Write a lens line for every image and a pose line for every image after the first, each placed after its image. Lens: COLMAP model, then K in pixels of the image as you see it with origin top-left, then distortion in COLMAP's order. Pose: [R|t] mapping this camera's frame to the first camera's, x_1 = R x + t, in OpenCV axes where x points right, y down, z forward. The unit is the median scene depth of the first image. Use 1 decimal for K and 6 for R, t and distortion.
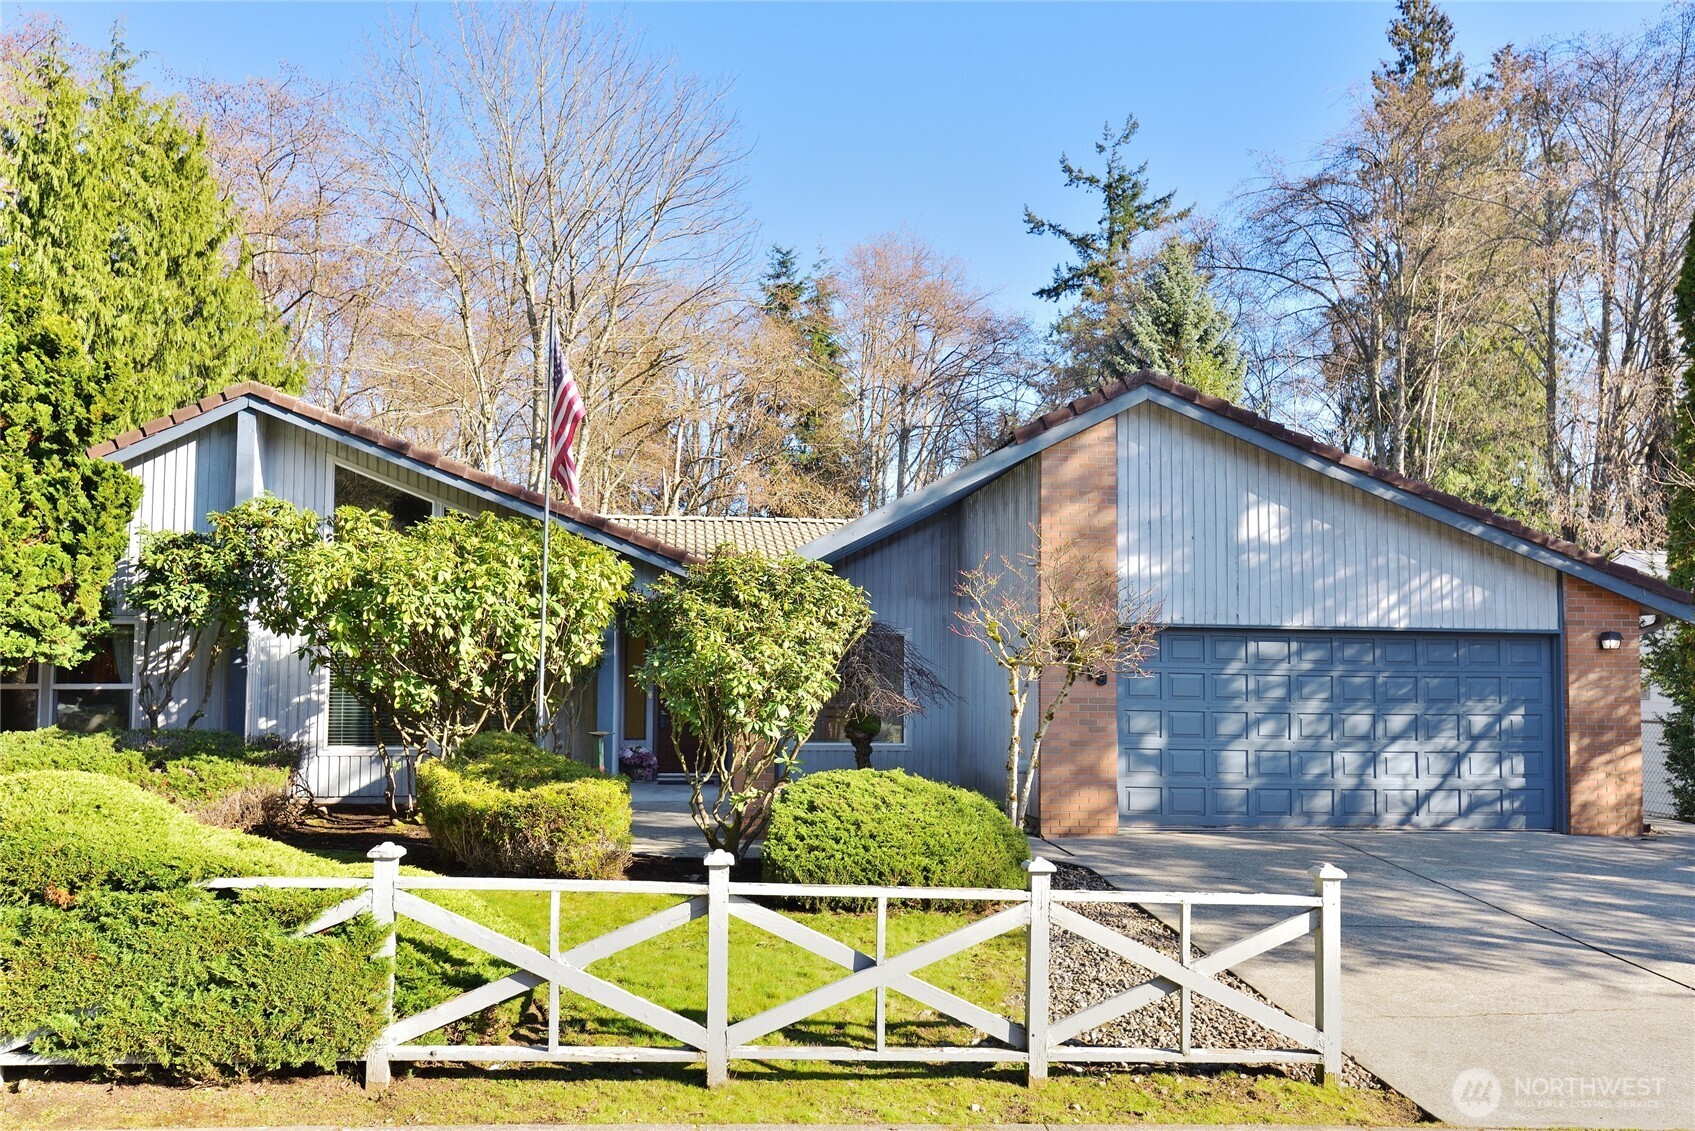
lens RADIAL K [[1472.0, 0, 848.1], [0, 1472.0, 561.2], [0, 0, 1]] dist [0.054595, 0.025742]
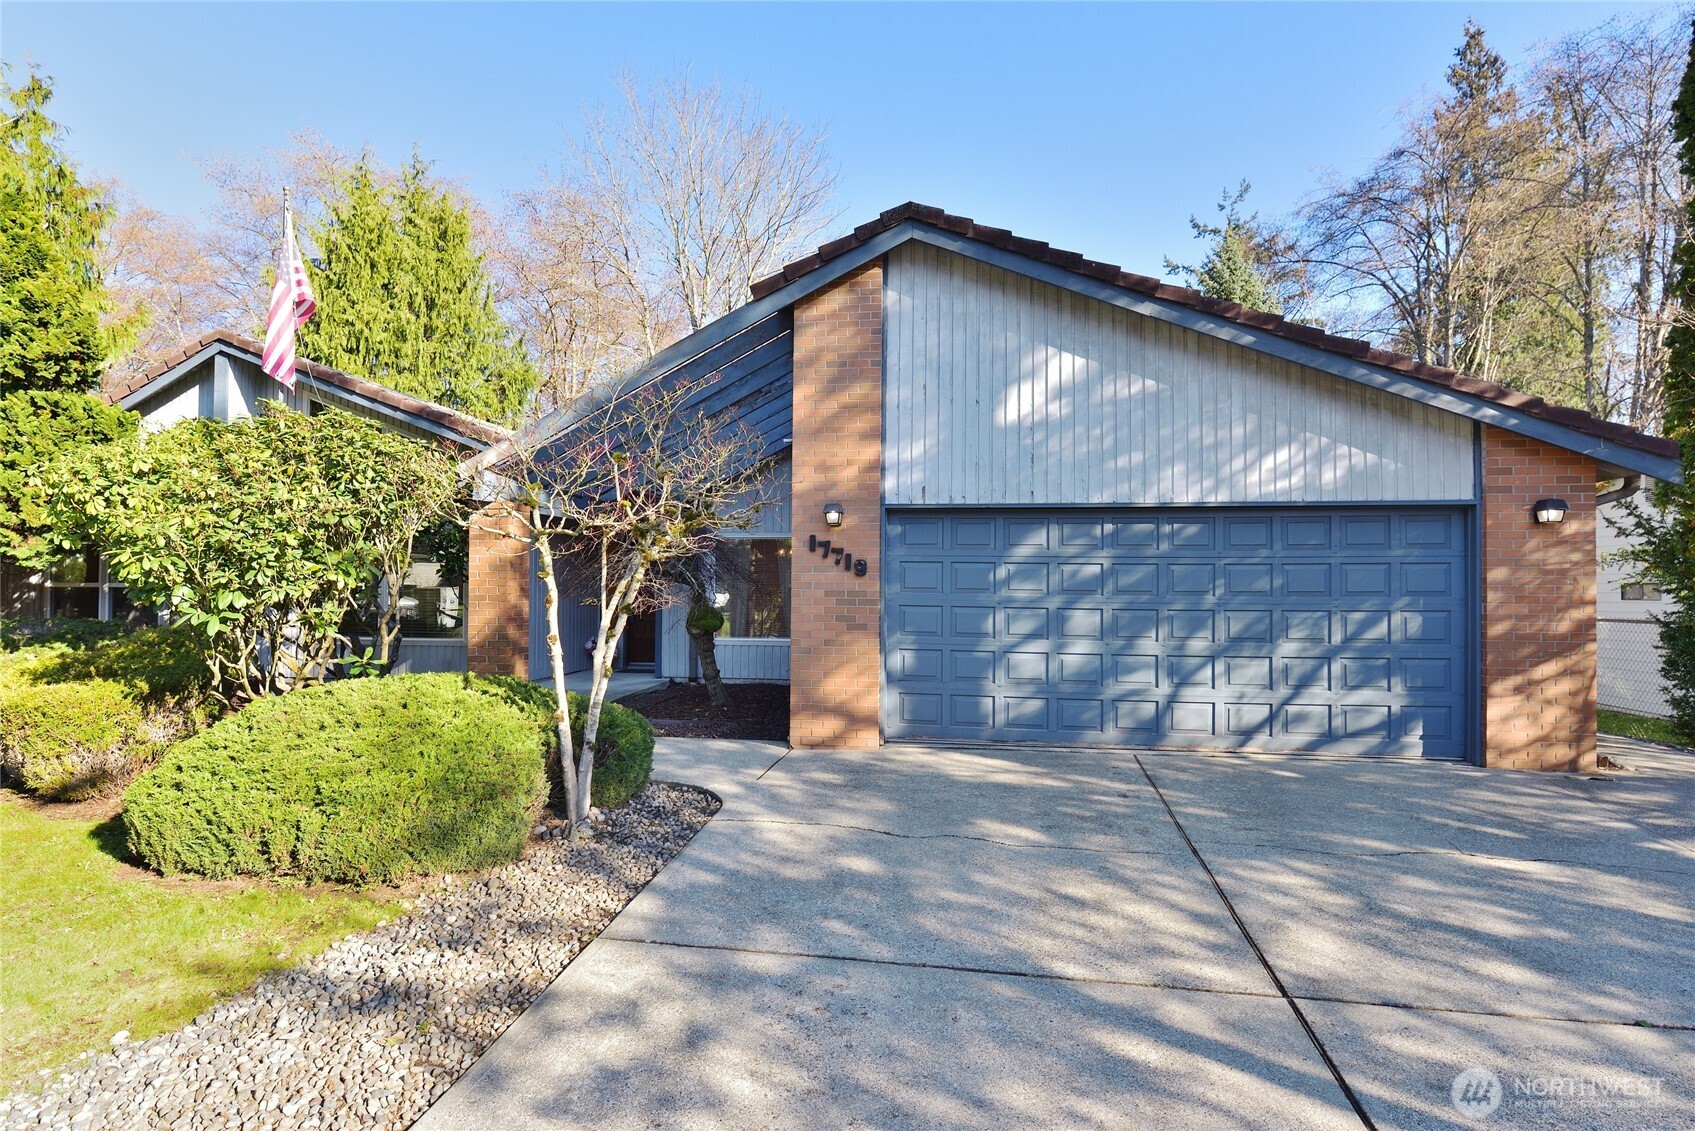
lens RADIAL K [[876.6, 0, 845.1], [0, 876.6, 562.6], [0, 0, 1]] dist [-0.000732, -0.005940]
pose [[0.957685, -0.009703, -0.287654, 0.240306], [0.021743, 0.999015, 0.038690, 0.043527], [0.286995, -0.043308, 0.956953, 0.387901]]
